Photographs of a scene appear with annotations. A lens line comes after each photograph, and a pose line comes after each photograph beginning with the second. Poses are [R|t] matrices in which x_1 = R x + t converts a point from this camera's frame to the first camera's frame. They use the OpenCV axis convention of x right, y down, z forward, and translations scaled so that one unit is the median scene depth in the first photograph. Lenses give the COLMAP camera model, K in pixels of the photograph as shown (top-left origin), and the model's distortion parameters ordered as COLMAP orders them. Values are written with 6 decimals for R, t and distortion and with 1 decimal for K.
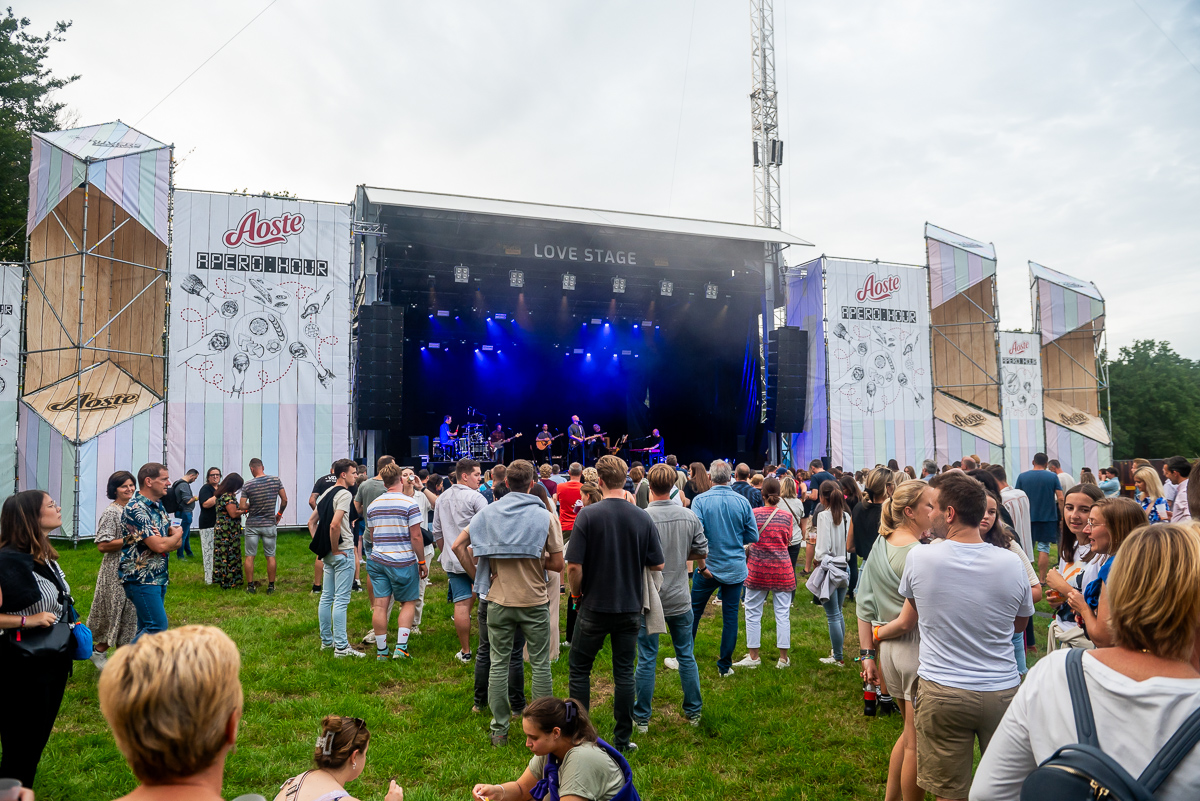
lens RADIAL K [[807.7, 0, 600.0], [0, 807.7, 400.5], [0, 0, 1]] dist [-0.053645, 0.000091]
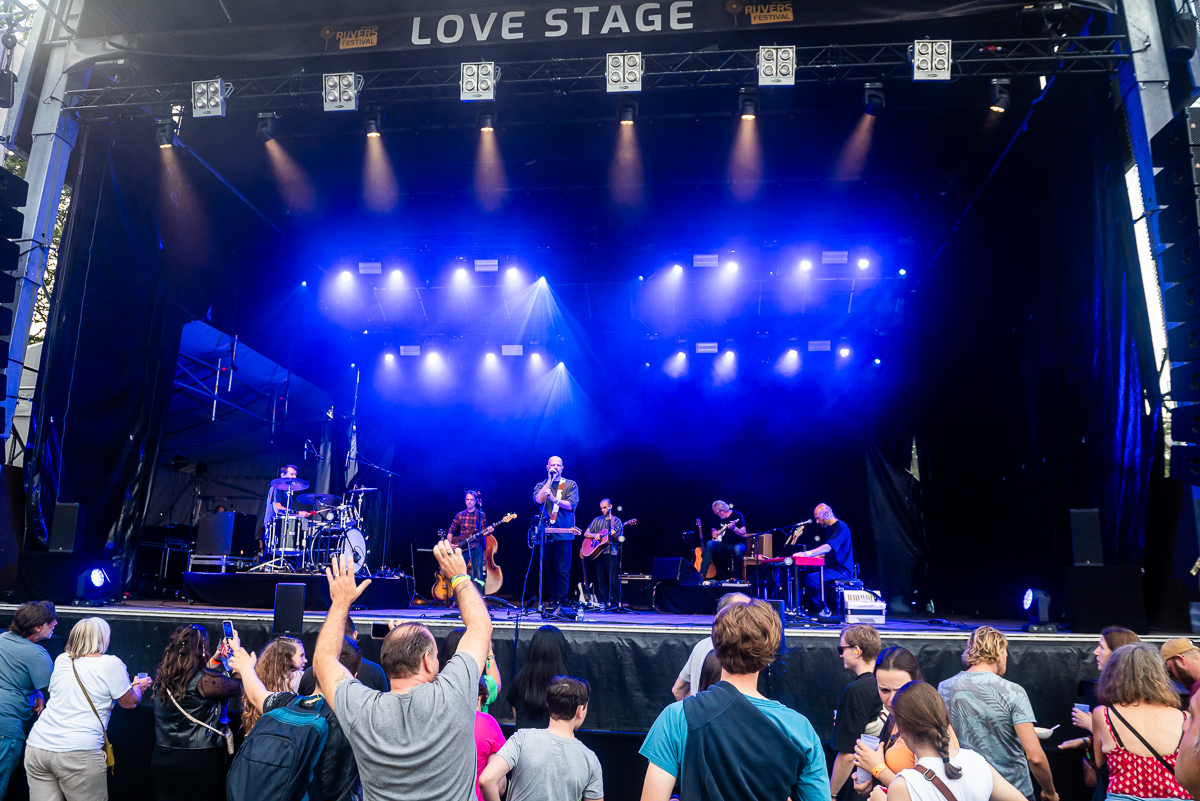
lens RADIAL K [[807.7, 0, 600.0], [0, 807.7, 400.5], [0, 0, 1]] dist [-0.053645, 0.000091]
pose [[0.890804, -0.068462, -0.449202, 0.162588], [-0.000651, 0.988391, -0.151930, 0.051451], [0.454388, 0.135632, 0.880418, 0.718996]]
